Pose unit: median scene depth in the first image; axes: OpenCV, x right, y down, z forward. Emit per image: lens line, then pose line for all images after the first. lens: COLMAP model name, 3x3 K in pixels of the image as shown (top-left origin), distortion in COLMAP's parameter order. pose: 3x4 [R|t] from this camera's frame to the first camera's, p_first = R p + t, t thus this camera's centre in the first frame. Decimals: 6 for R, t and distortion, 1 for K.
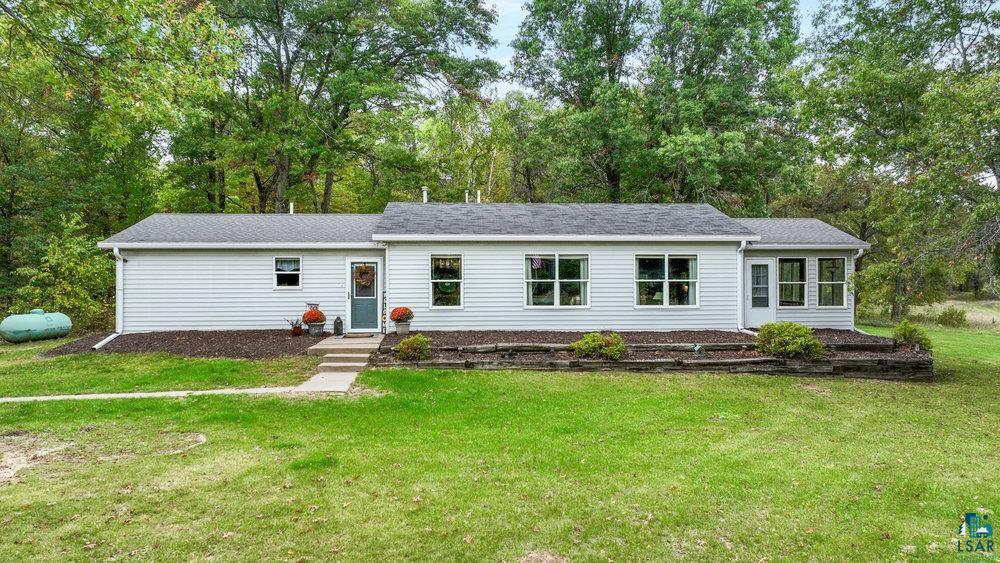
lens RADIAL K [[701.3, 0, 500.0], [0, 701.3, 281.5], [0, 0, 1]] dist [0.004723, 0.006695]
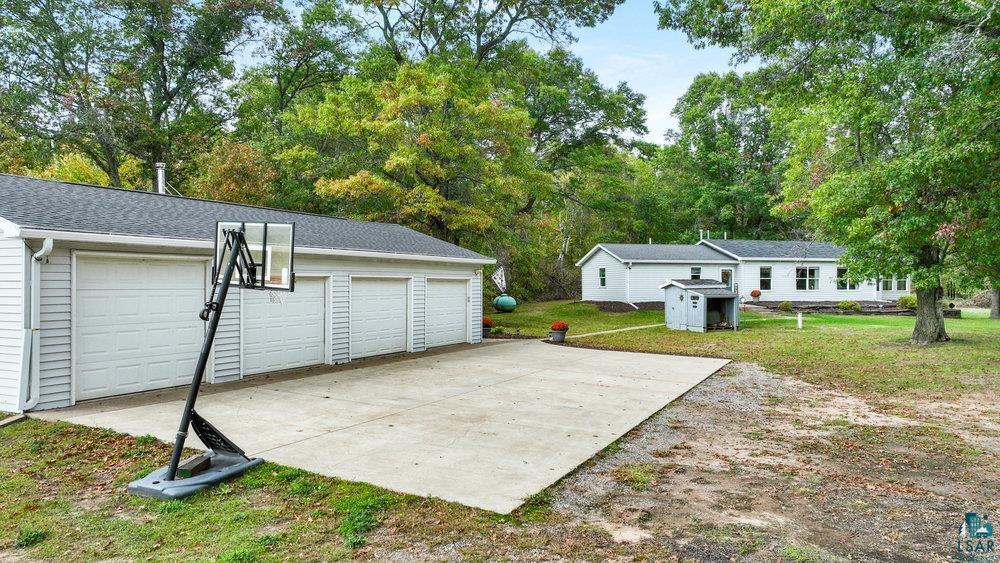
lens RADIAL K [[701.3, 0, 500.0], [0, 701.3, 281.5], [0, 0, 1]] dist [0.004723, 0.006695]
pose [[0.971487, 0.001511, 0.237088, -1.365523], [-0.000640, 0.999993, -0.003751, 0.016773], [-0.237092, 0.003493, 0.971481, -0.913611]]
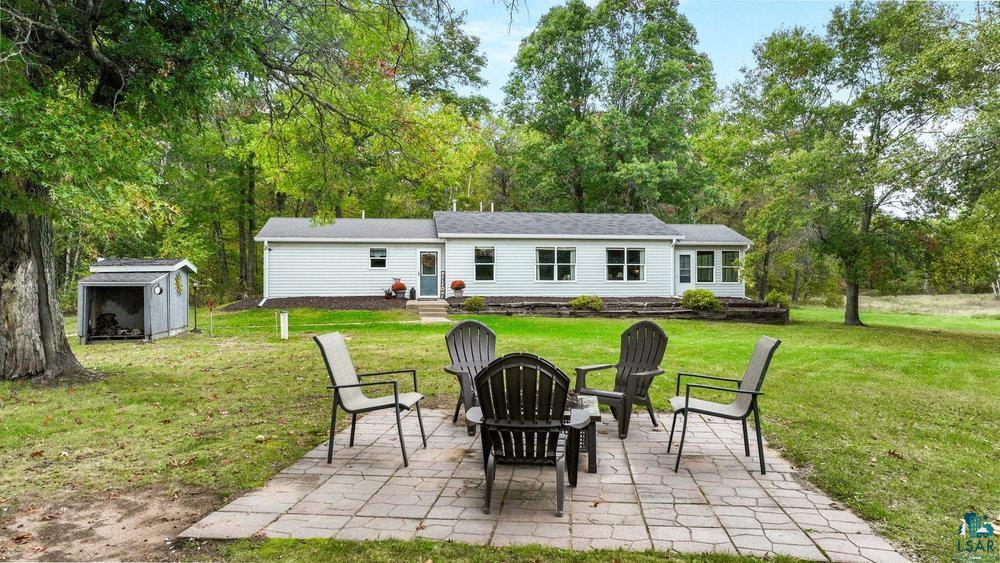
lens RADIAL K [[701.3, 0, 500.0], [0, 701.3, 281.5], [0, 0, 1]] dist [0.004723, 0.006695]
pose [[0.996670, 0.001883, 0.081520, -0.162644], [-0.001769, 0.999997, -0.001467, 0.038342], [-0.081523, 0.001318, 0.996671, -0.511874]]
